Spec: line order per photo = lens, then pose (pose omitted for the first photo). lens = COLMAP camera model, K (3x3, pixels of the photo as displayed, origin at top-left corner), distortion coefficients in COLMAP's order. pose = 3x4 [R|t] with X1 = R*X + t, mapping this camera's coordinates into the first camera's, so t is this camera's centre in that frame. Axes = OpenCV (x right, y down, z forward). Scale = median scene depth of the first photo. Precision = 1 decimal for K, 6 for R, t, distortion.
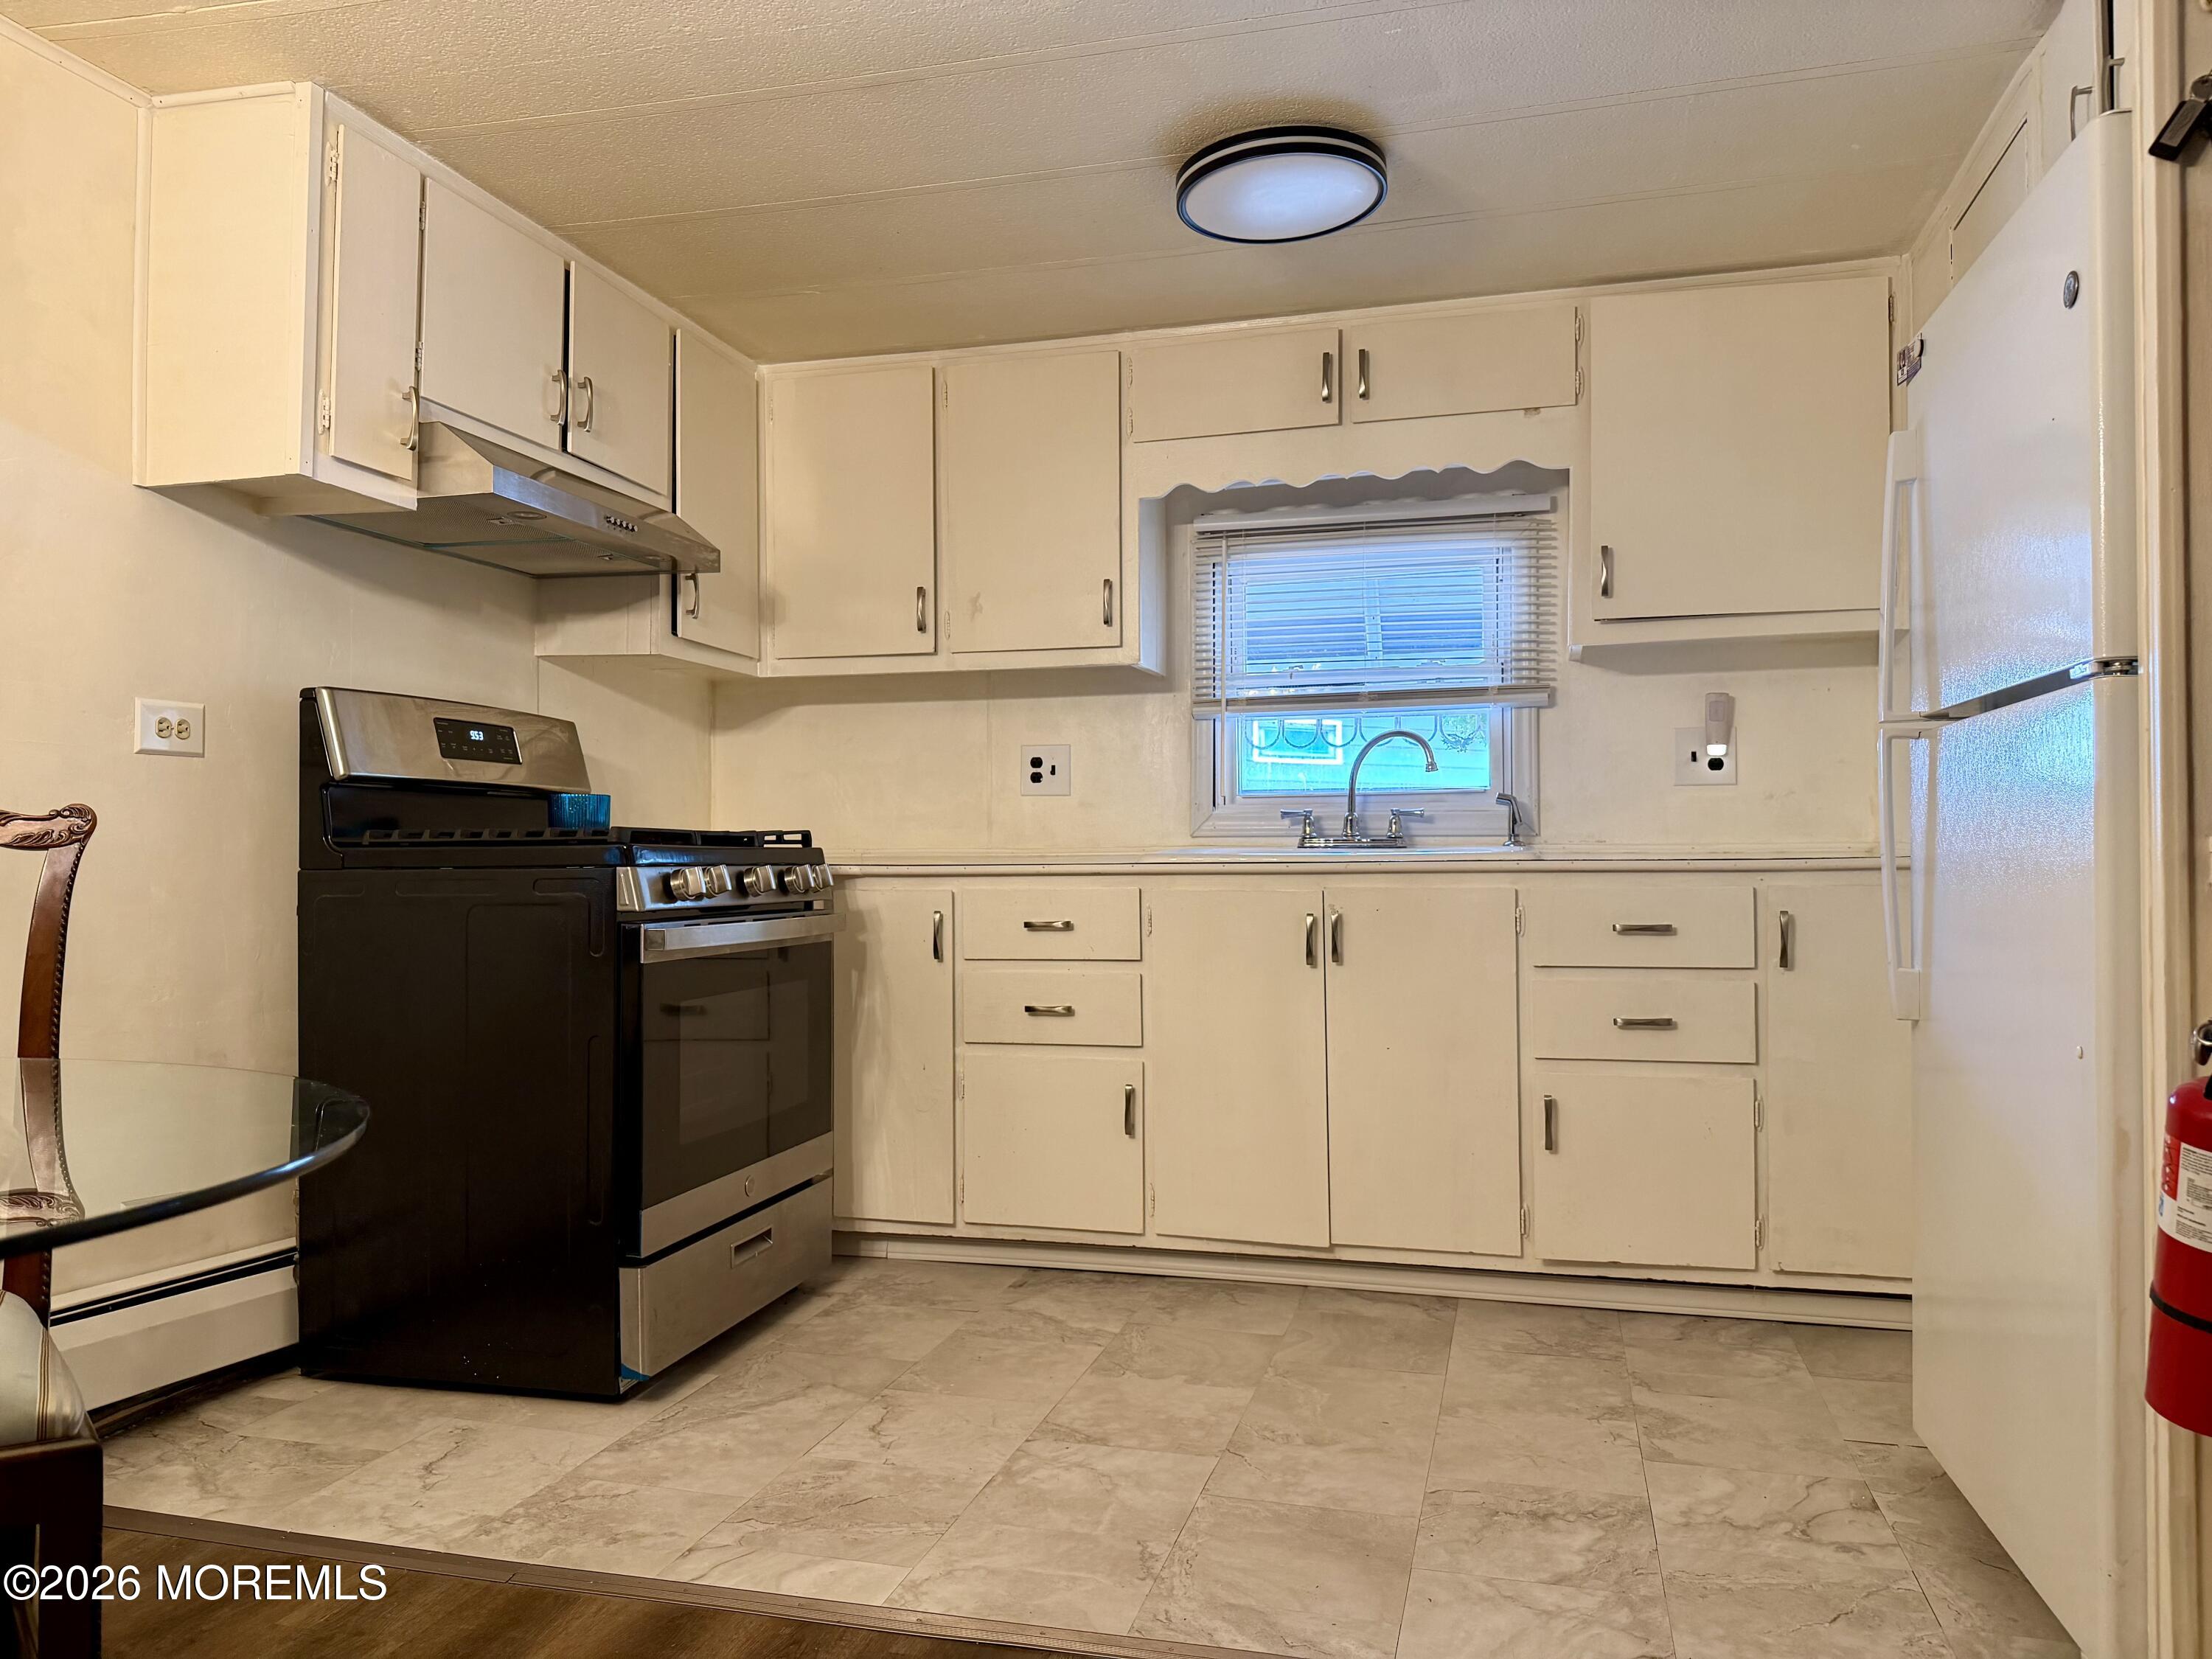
lens RADIAL K [[1598.2, 0, 1106.0], [0, 1598.2, 829.5], [0, 0, 1]] dist [0.008436, 0.004720]
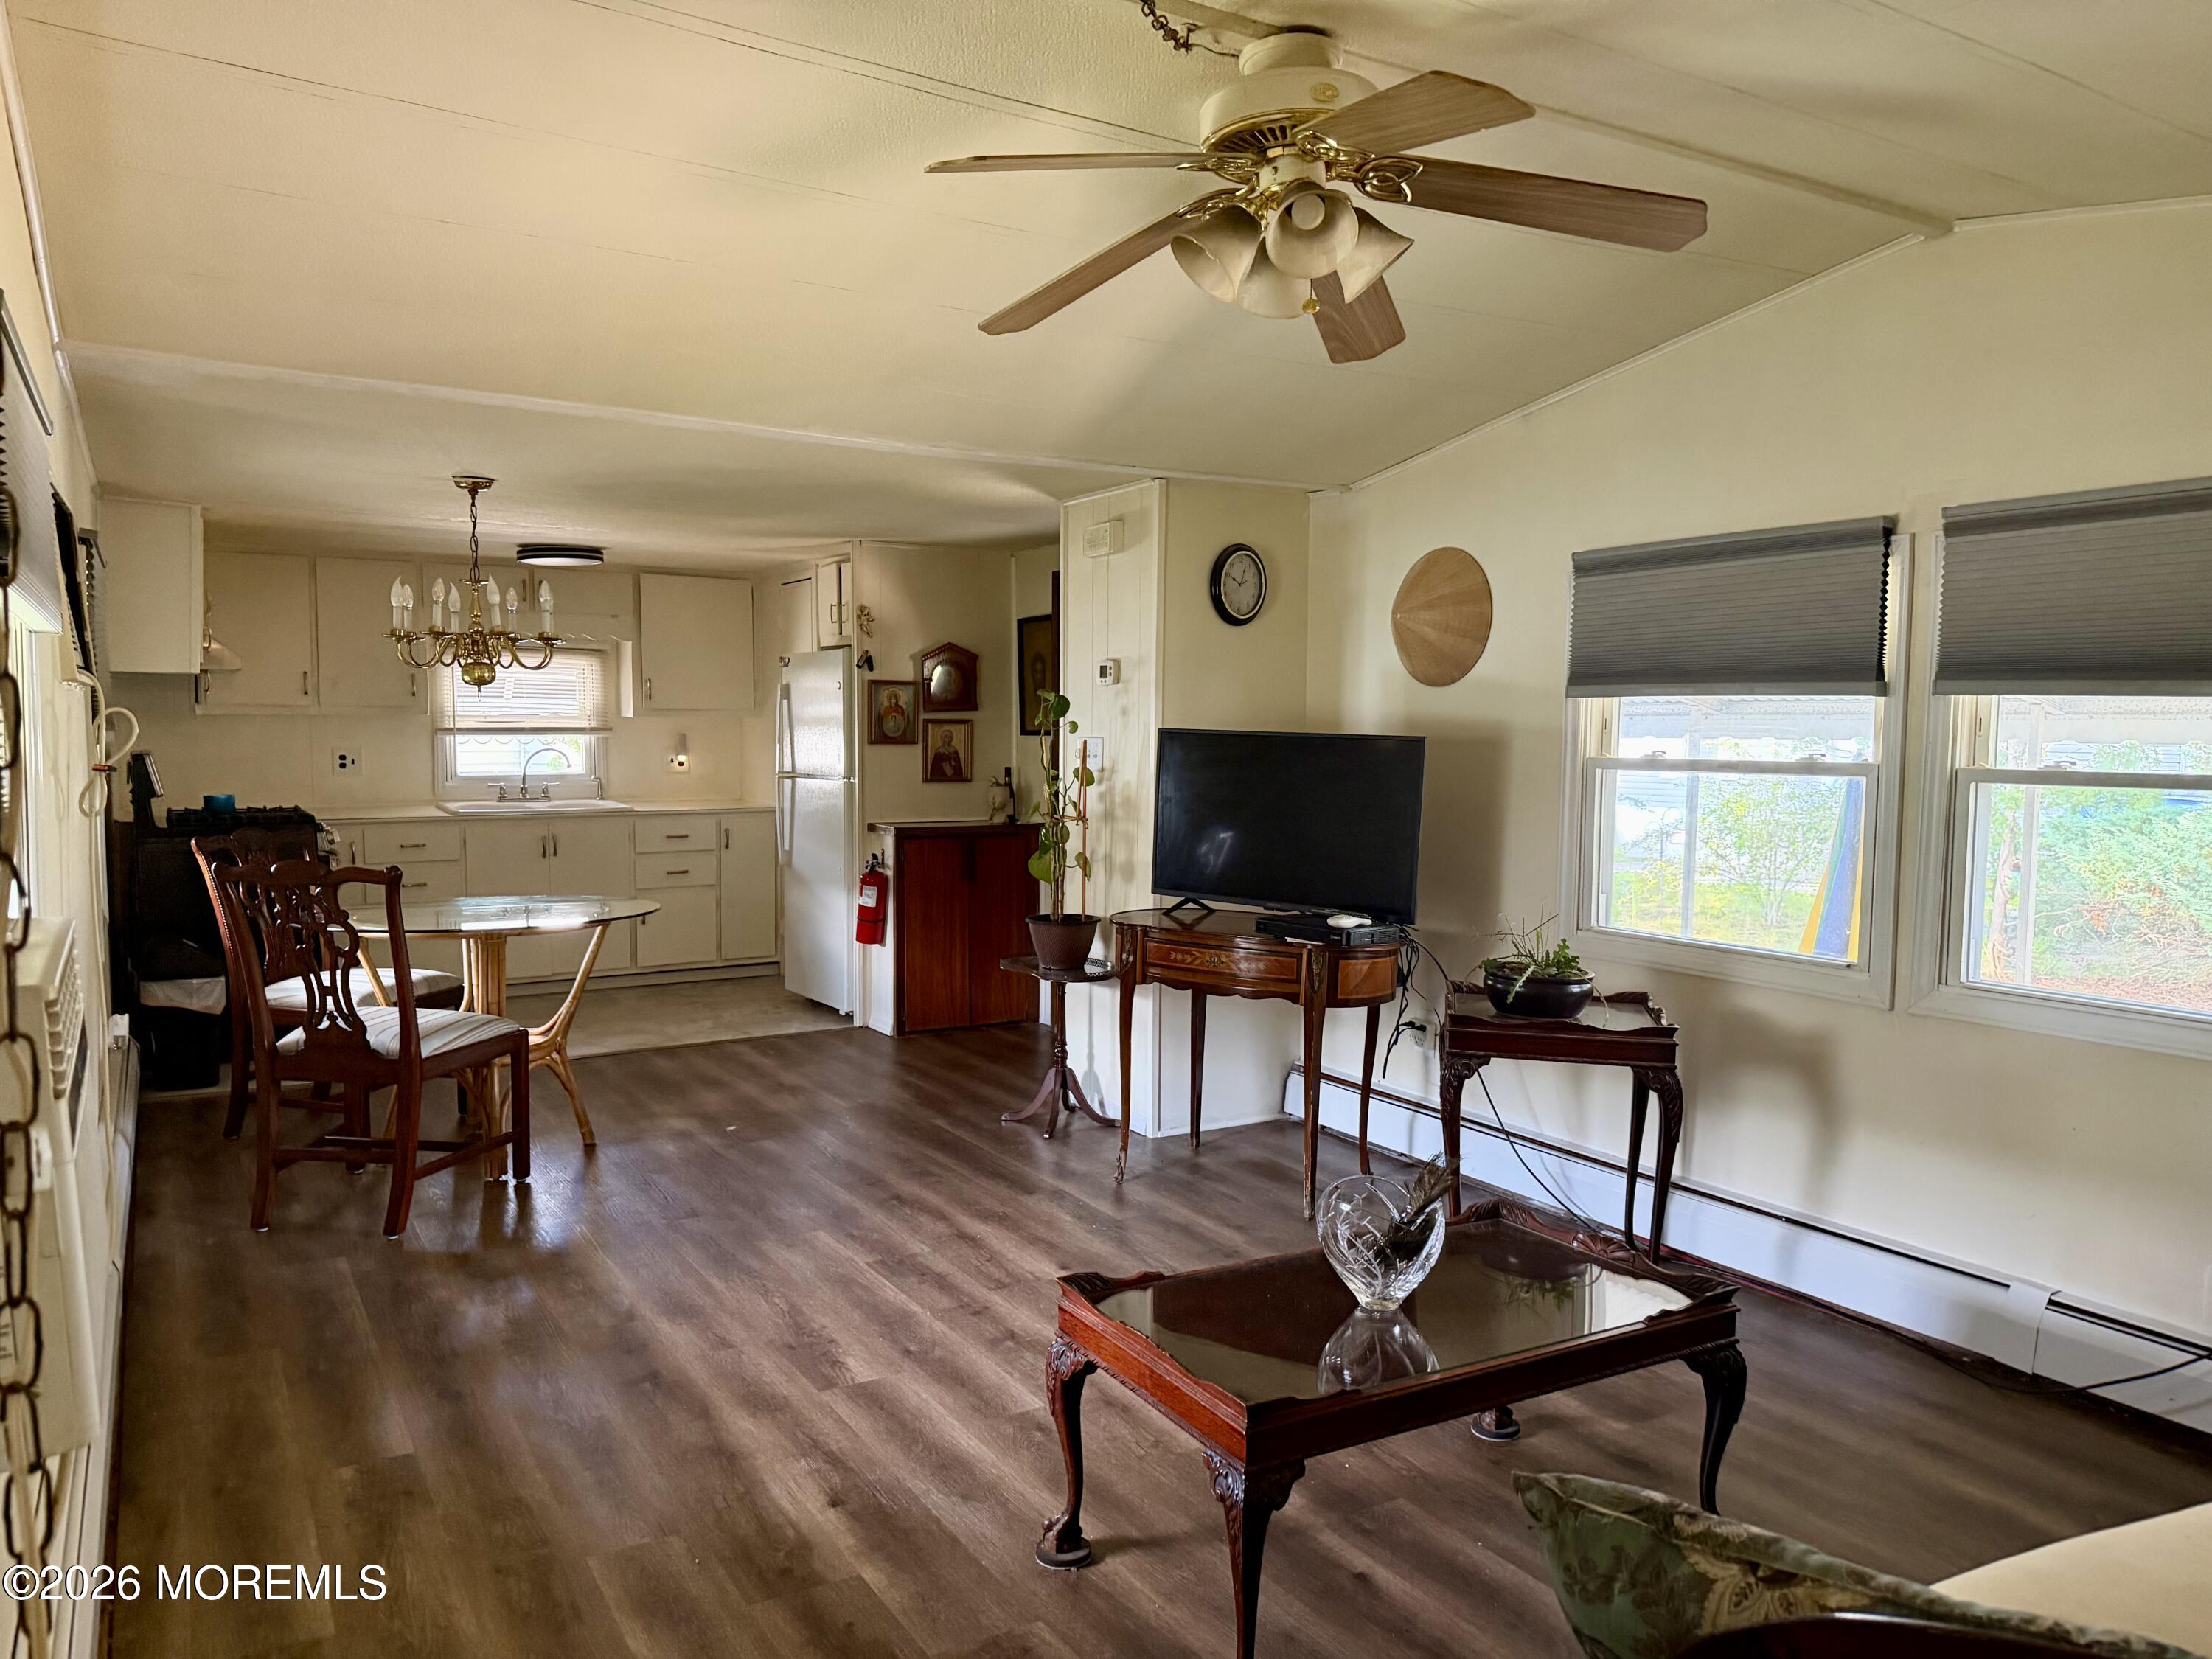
lens RADIAL K [[1581.7, 0, 1101.4], [0, 1581.7, 834.3], [0, 0, 1]] dist [0.057072, -0.065649]
pose [[0.706097, -0.043257, 0.706793, -0.916128], [-0.019835, 0.996533, 0.080805, -0.149107], [-0.707837, -0.071076, 0.702791, -1.193932]]
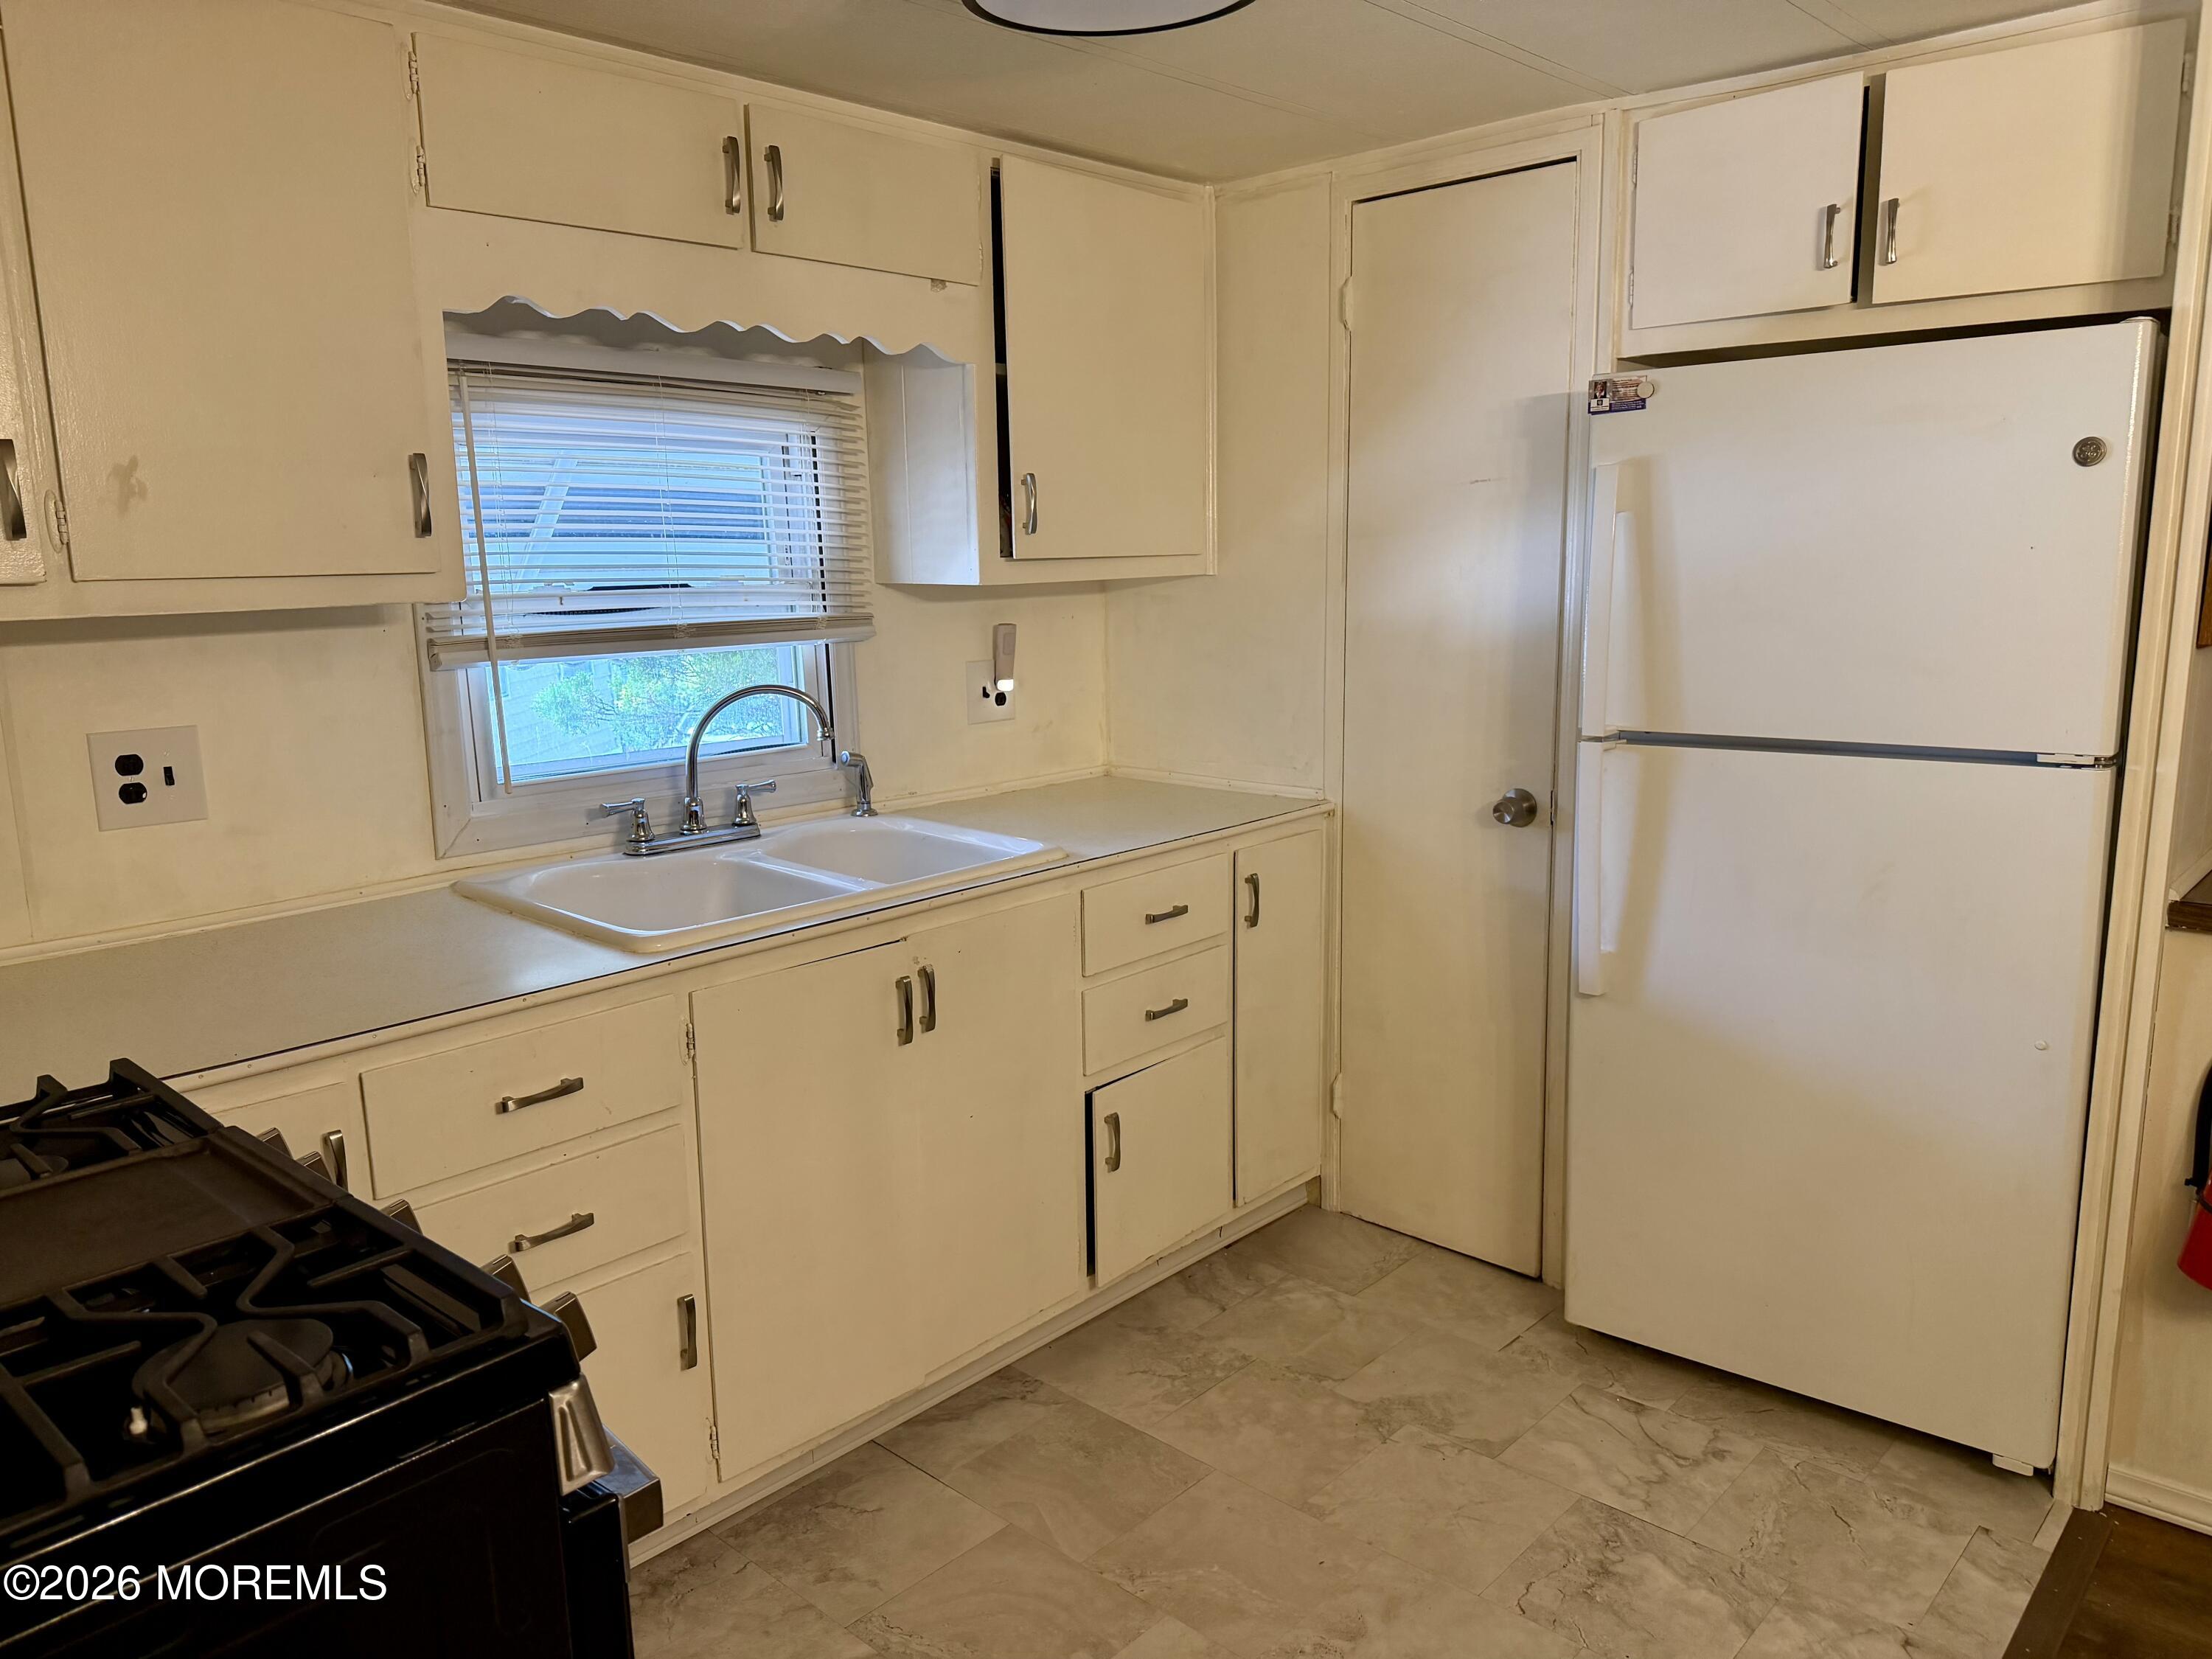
lens RADIAL K [[1577.9, 0, 1116.0], [0, 1577.9, 834.4], [0, 0, 1]] dist [0.072060, -0.090033]
pose [[0.438102, -0.162308, 0.884151, -0.452341], [-0.003414, 0.983257, 0.182193, -0.142025], [-0.898919, -0.082838, 0.430213, 0.581178]]
